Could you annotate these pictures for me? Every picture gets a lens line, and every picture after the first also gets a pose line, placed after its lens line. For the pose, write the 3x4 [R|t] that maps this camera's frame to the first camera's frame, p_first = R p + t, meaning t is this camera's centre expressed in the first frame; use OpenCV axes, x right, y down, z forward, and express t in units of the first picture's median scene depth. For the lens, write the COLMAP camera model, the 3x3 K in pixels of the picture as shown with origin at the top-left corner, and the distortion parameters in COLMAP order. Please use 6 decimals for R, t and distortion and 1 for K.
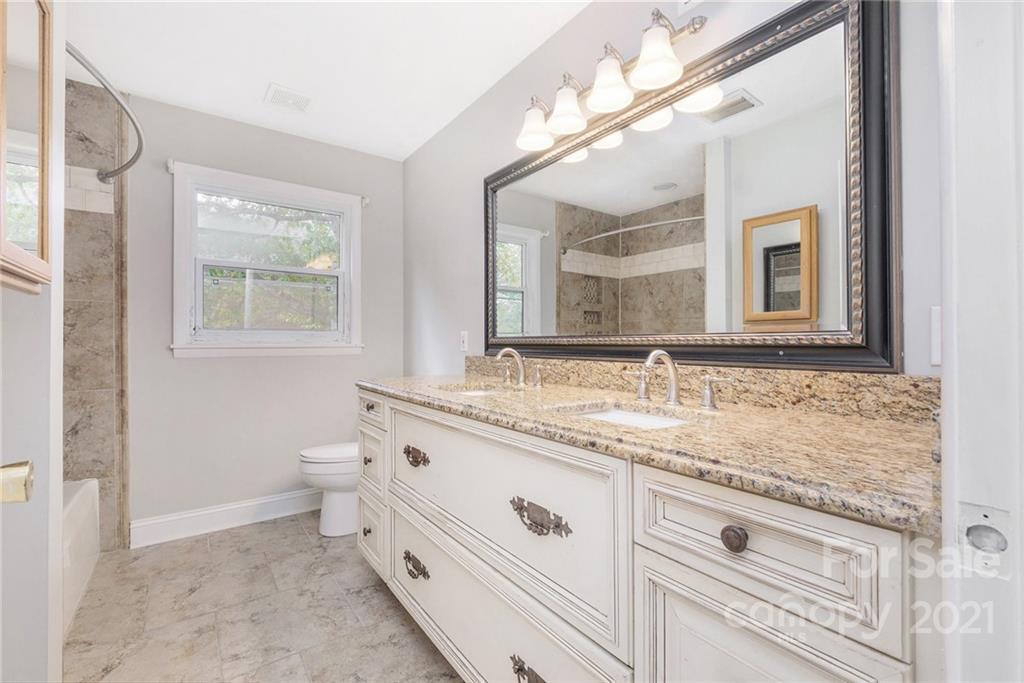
lens RADIAL K [[483.0, 0, 518.2], [0, 483.0, 339.4], [0, 0, 1]] dist [0.023119, -0.000533]
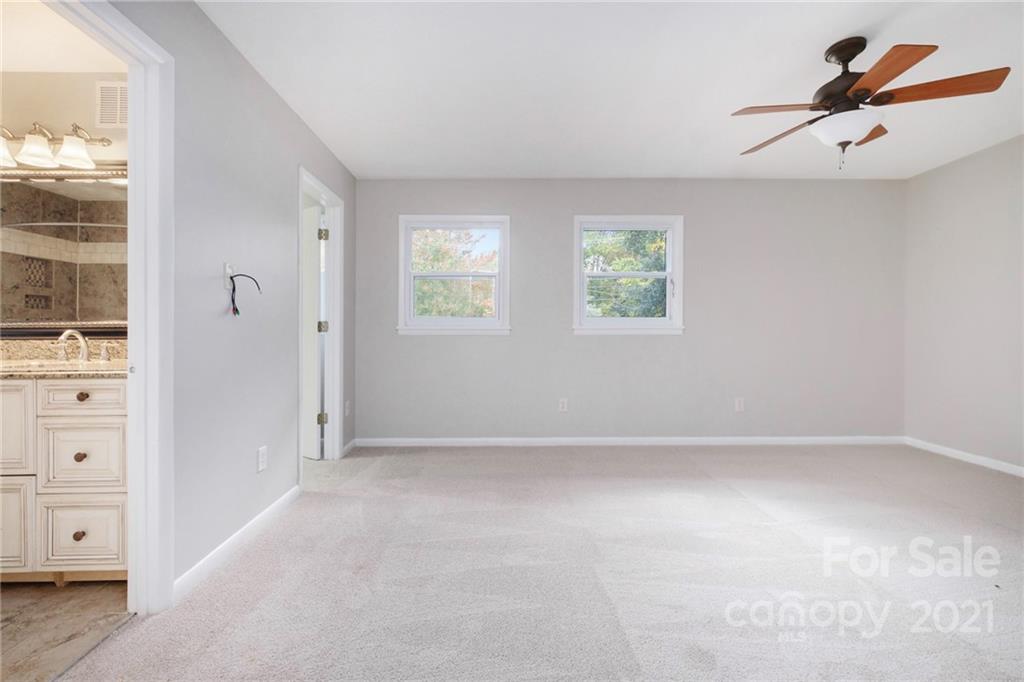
lens RADIAL K [[487.1, 0, 538.9], [0, 487.1, 322.6], [0, 0, 1]] dist [0.000039, -0.000301]
pose [[0.594101, 0.000685, 0.804390, -0.033590], [0.002268, 0.999994, -0.002527, 0.000345], [-0.804388, 0.003326, 0.594096, -0.384001]]
